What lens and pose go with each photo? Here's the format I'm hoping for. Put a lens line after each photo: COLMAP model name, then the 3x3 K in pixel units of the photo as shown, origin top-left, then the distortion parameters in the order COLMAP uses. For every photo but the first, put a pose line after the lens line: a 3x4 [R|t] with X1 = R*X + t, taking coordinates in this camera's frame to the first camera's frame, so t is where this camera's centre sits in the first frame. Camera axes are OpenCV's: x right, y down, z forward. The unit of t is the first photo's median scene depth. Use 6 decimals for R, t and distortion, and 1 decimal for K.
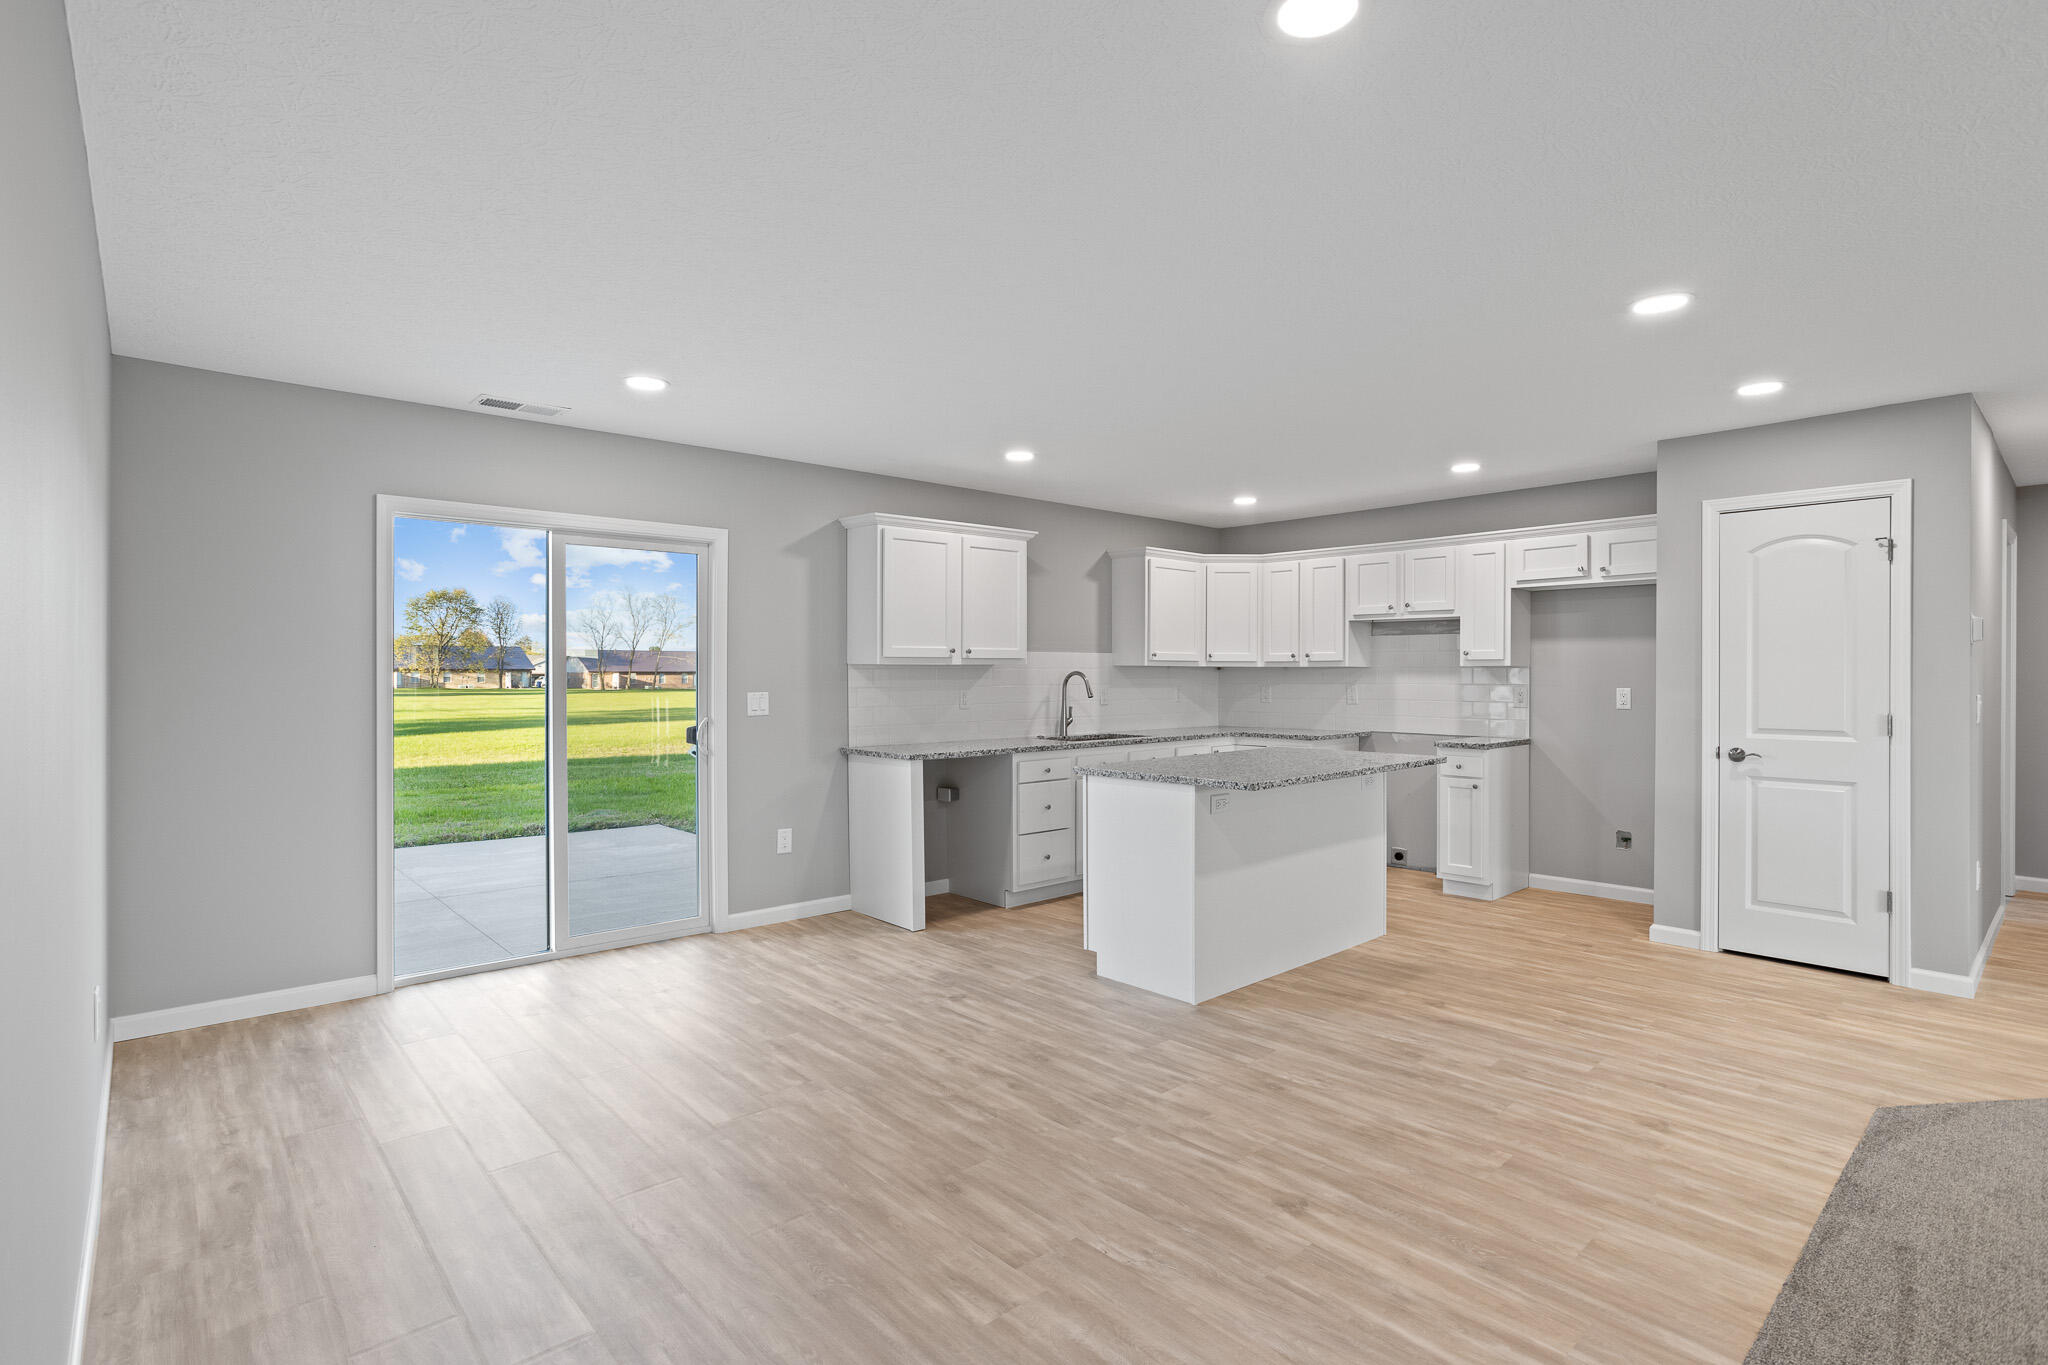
lens RADIAL K [[990.7, 0, 1024.5], [0, 990.7, 678.0], [0, 0, 1]] dist [-0.059014, 0.035334]
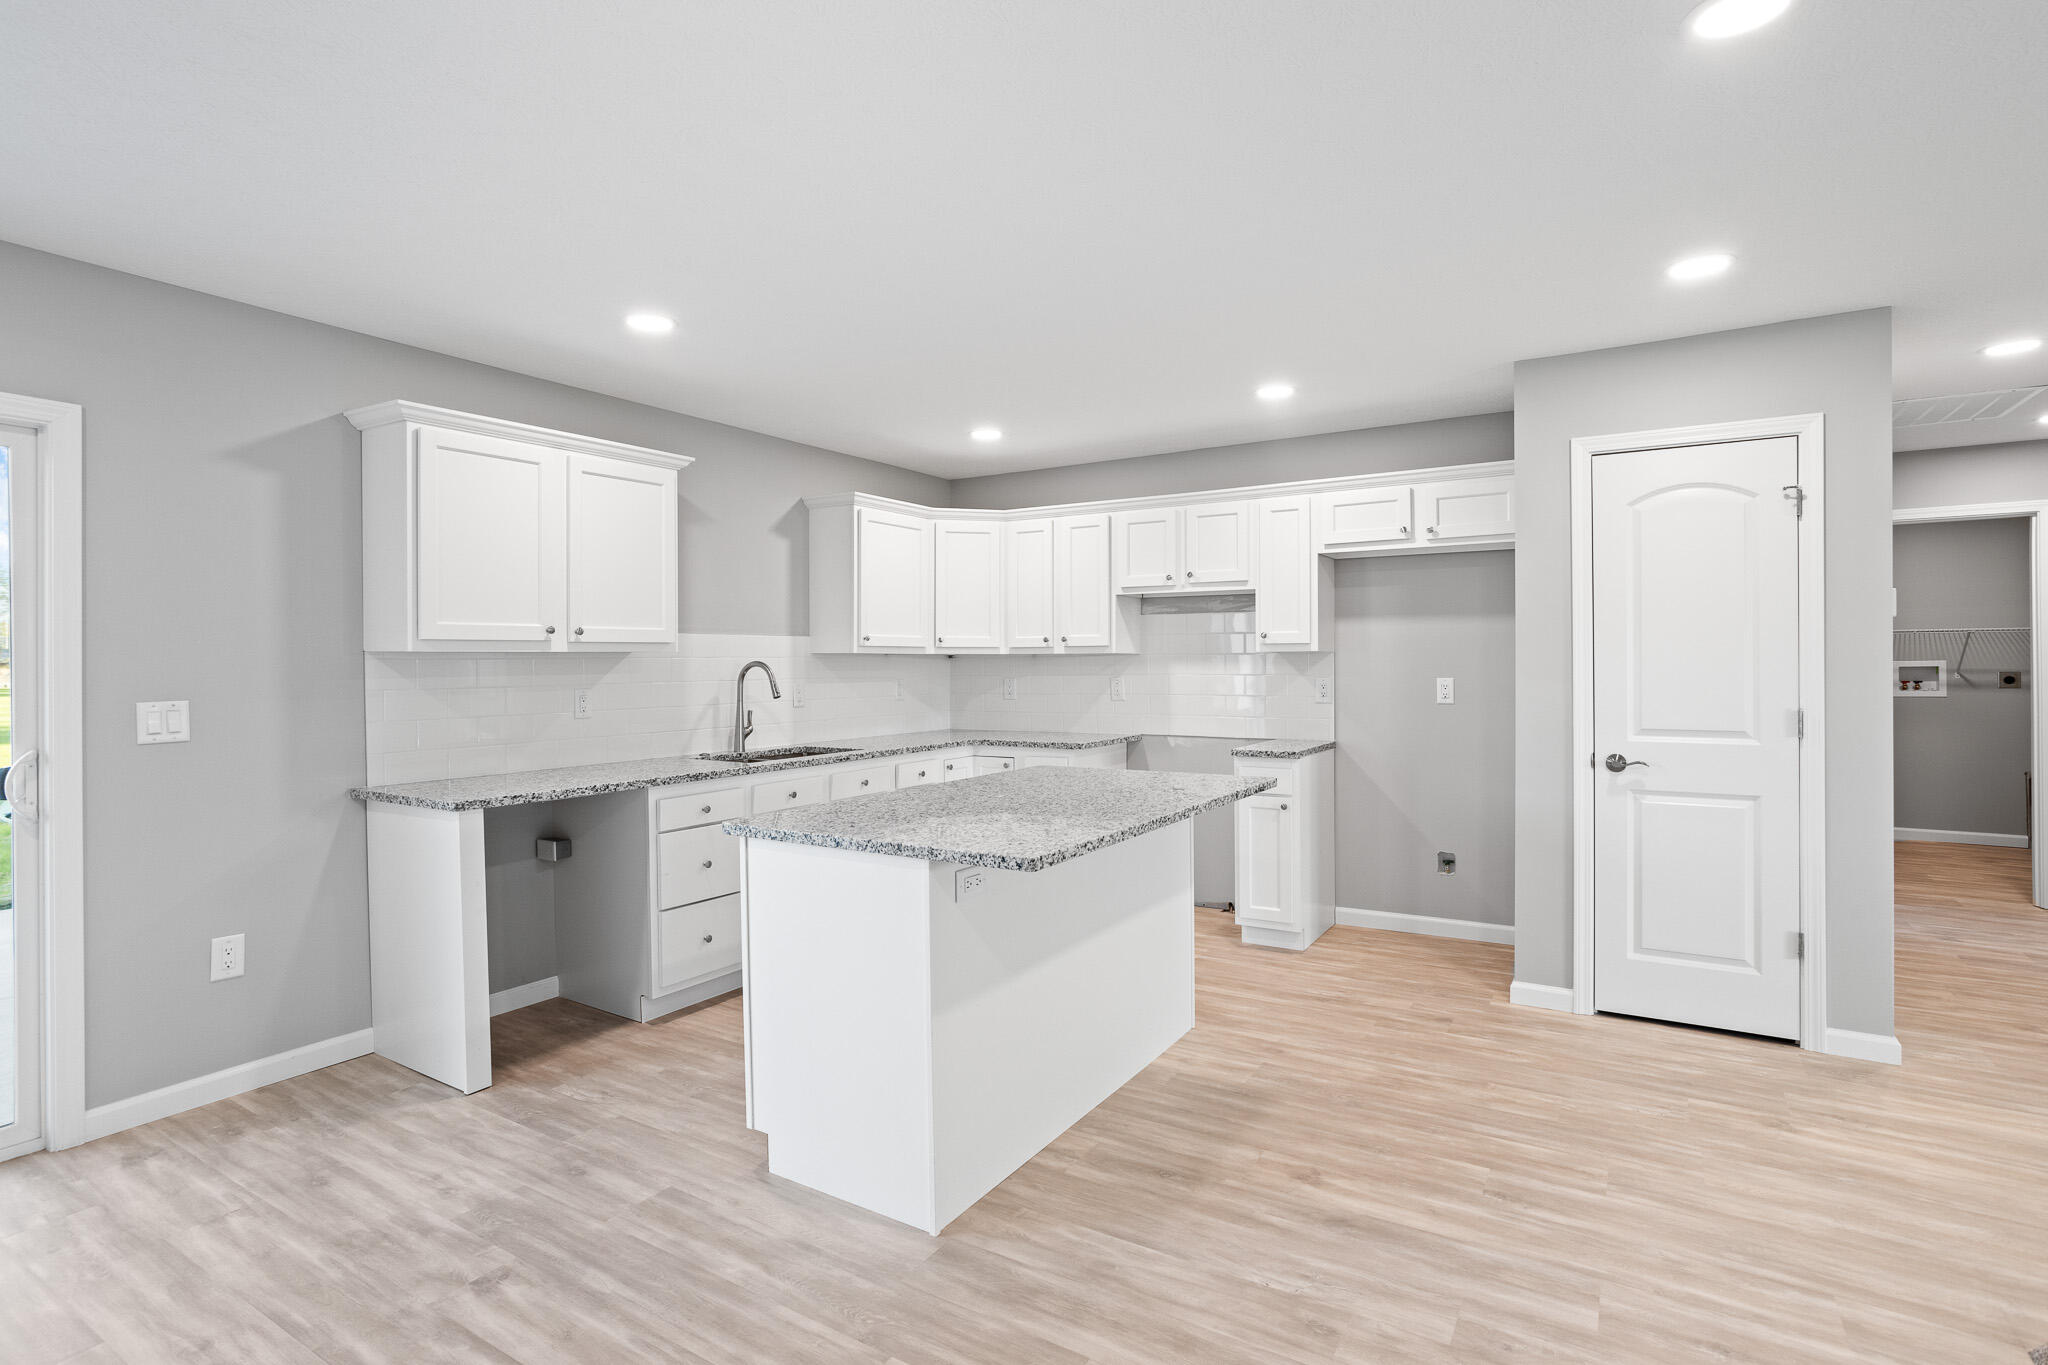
lens RADIAL K [[1000.8, 0, 1029.9], [0, 1000.8, 662.1], [0, 0, 1]] dist [-0.058625, 0.036506]
pose [[0.960003, -0.005916, 0.279928, 0.052983], [0.007324, 0.999965, -0.003985, -0.002409], [-0.279894, 0.005876, 0.960013, 0.338542]]
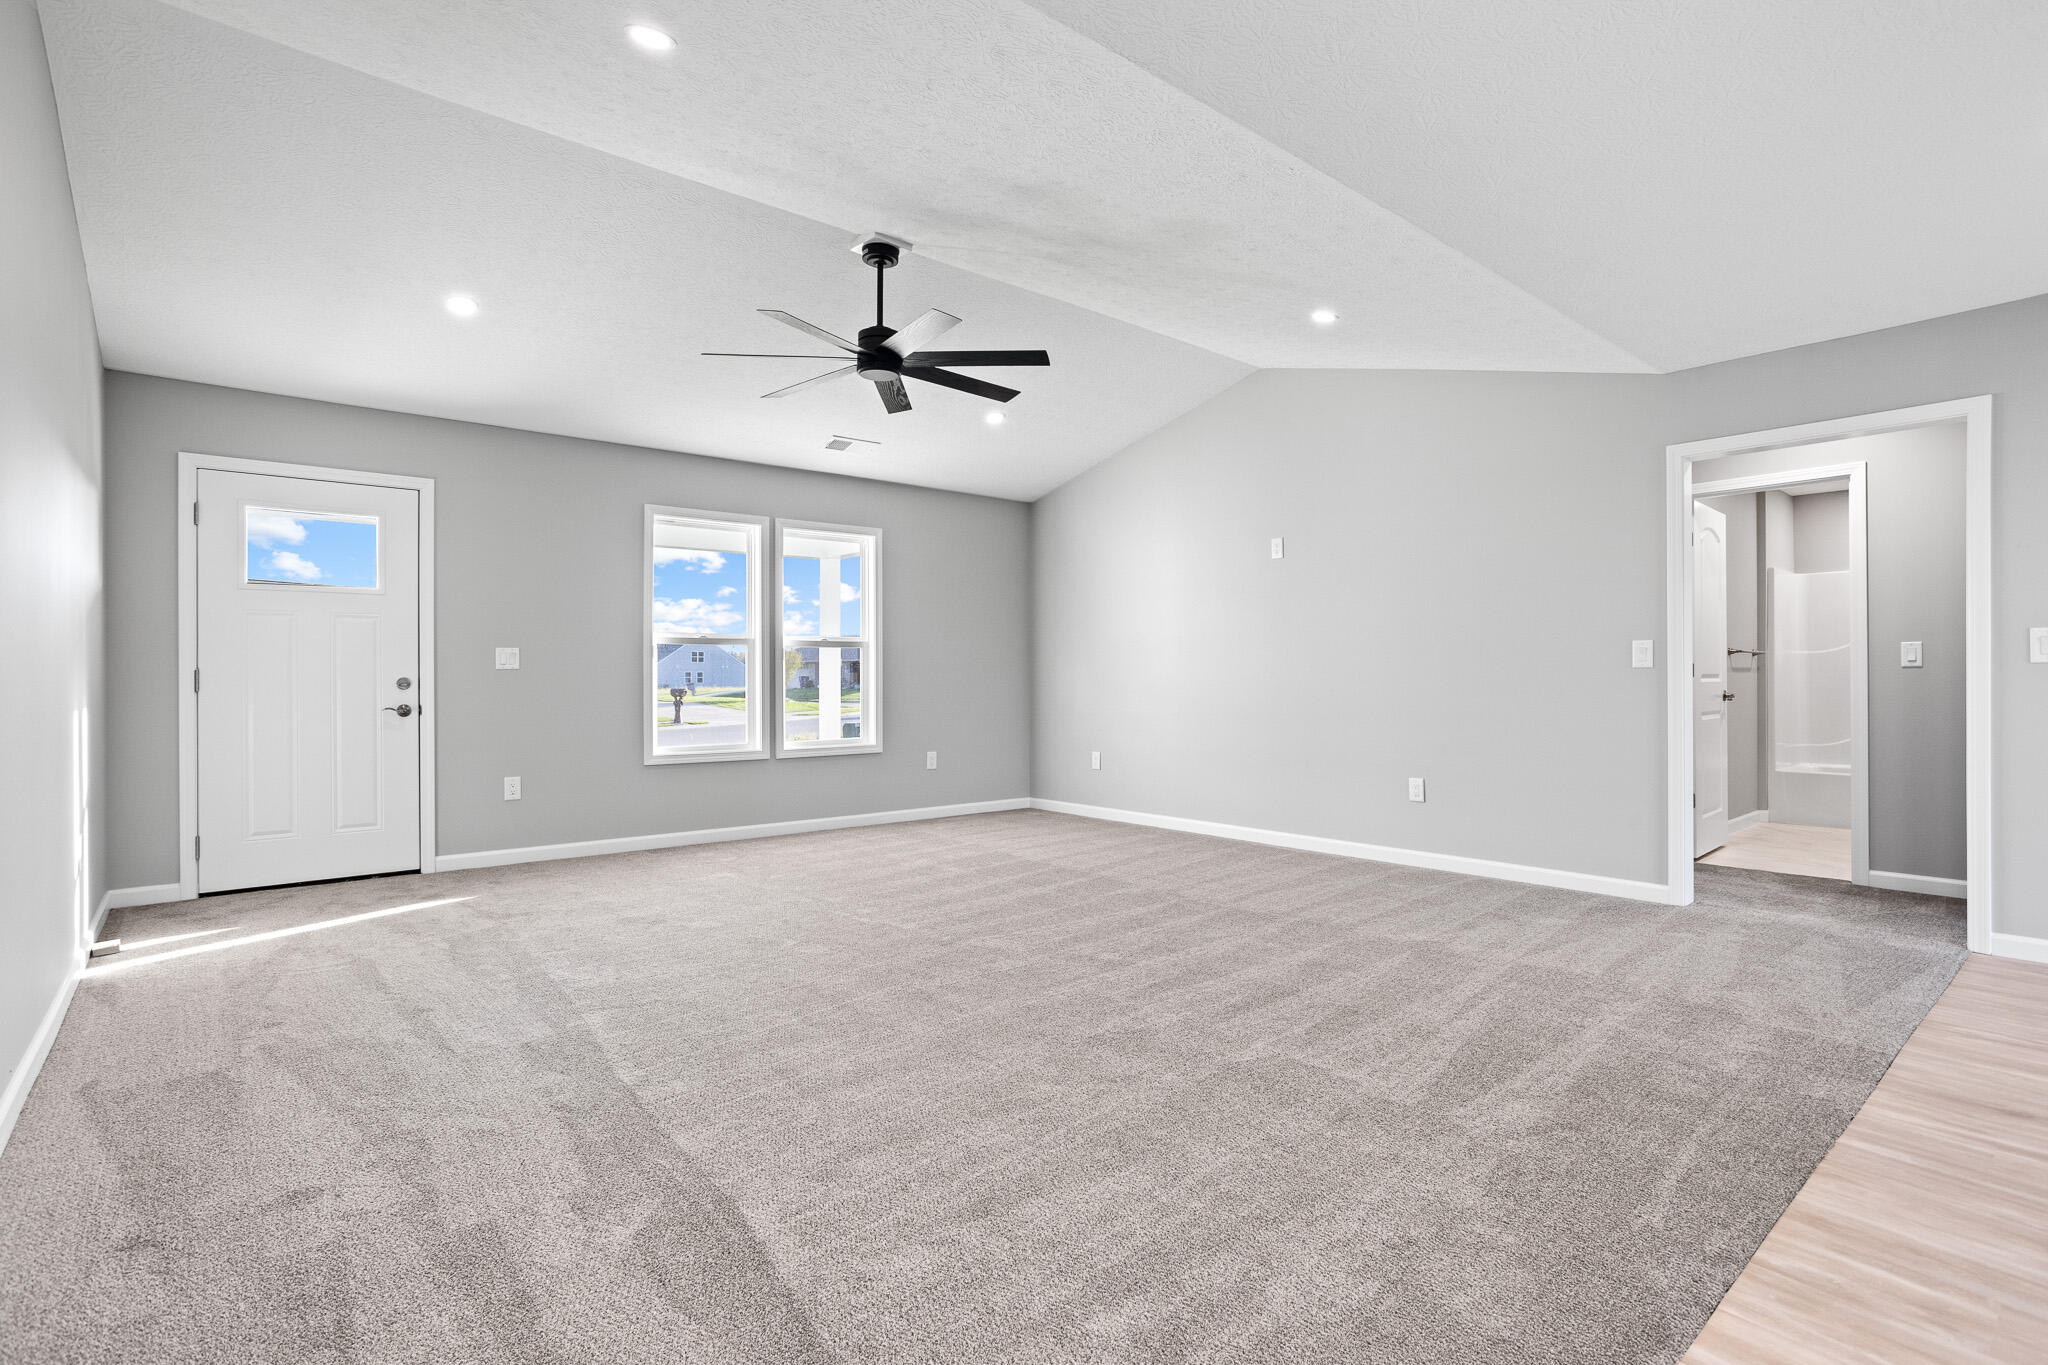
lens RADIAL K [[990.7, 0, 1024.5], [0, 990.7, 678.0], [0, 0, 1]] dist [-0.059014, 0.035334]
pose [[-0.999579, 0.000011, 0.029017, 0.640353], [0.000213, 0.999976, 0.006955, 0.048134], [-0.029016, 0.006958, -0.999555, 0.831093]]
